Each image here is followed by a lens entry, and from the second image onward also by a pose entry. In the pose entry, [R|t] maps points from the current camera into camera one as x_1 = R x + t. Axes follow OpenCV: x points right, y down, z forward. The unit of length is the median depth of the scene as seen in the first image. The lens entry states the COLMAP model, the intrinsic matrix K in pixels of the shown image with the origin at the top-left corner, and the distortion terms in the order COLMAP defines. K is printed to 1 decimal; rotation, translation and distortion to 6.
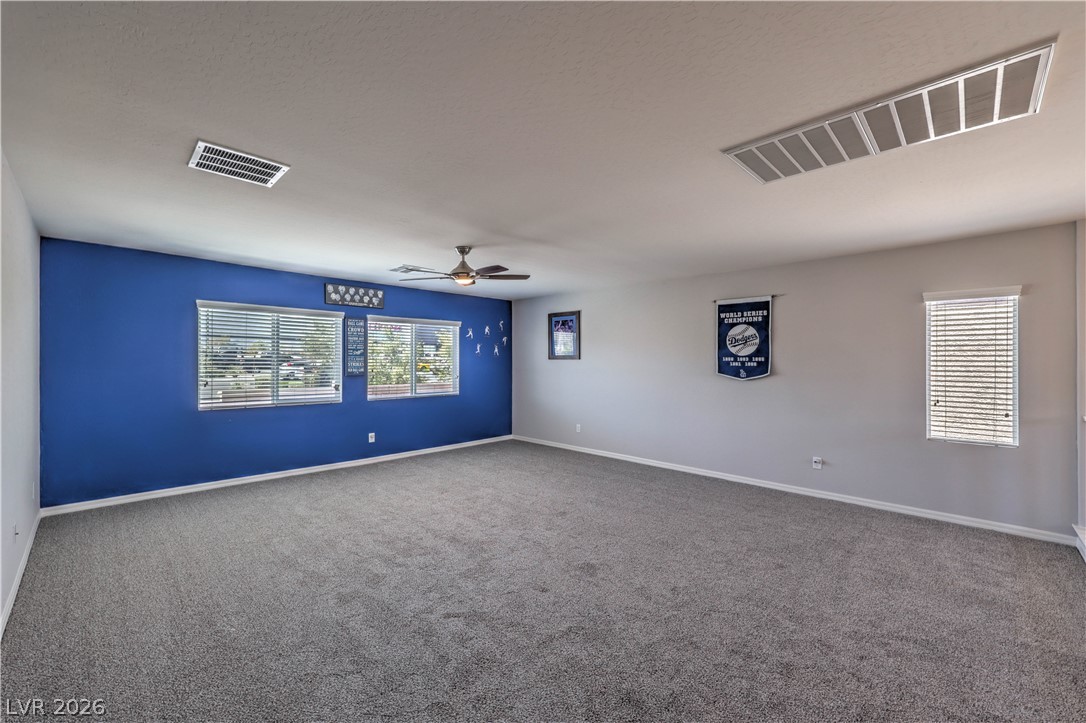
lens RADIAL K [[434.9, 0, 541.1], [0, 434.9, 365.5], [0, 0, 1]] dist [-0.000435, -0.000157]
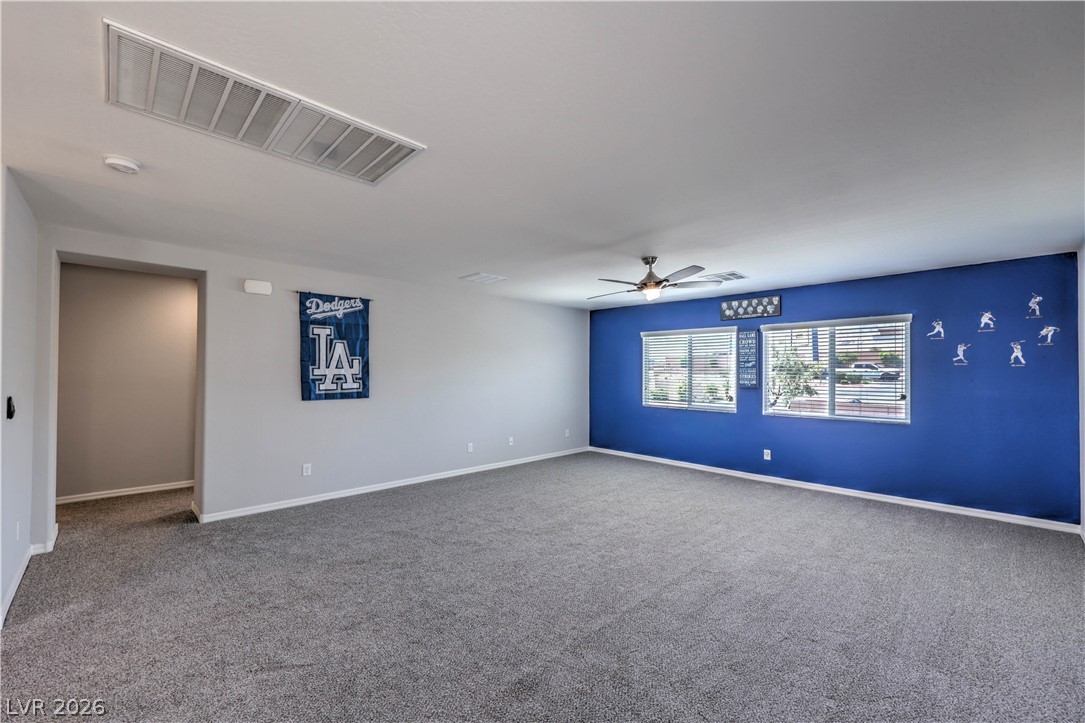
lens RADIAL K [[434.5, 0, 543.0], [0, 434.5, 370.7], [0, 0, 1]] dist [-0.000435, -0.000157]
pose [[-0.014686, -0.006569, -0.999871, 0.578338], [-0.014396, 0.999876, -0.006358, -0.002942], [0.999789, 0.014301, -0.014778, 0.547950]]
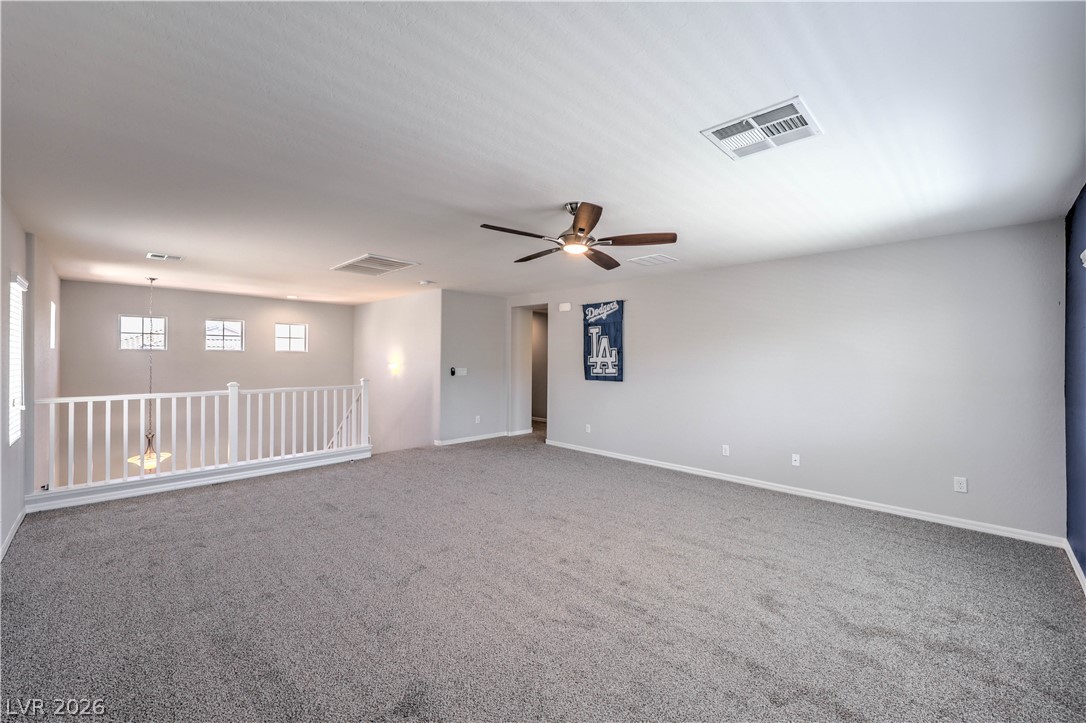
lens RADIAL K [[434.9, 0, 548.8], [0, 434.9, 356.6], [0, 0, 1]] dist [-0.000435, -0.000157]
pose [[-0.999907, -0.004557, -0.012878, -0.091653], [-0.004684, 0.999941, 0.009811, -0.018747], [0.012833, 0.009870, -0.999869, 1.235826]]
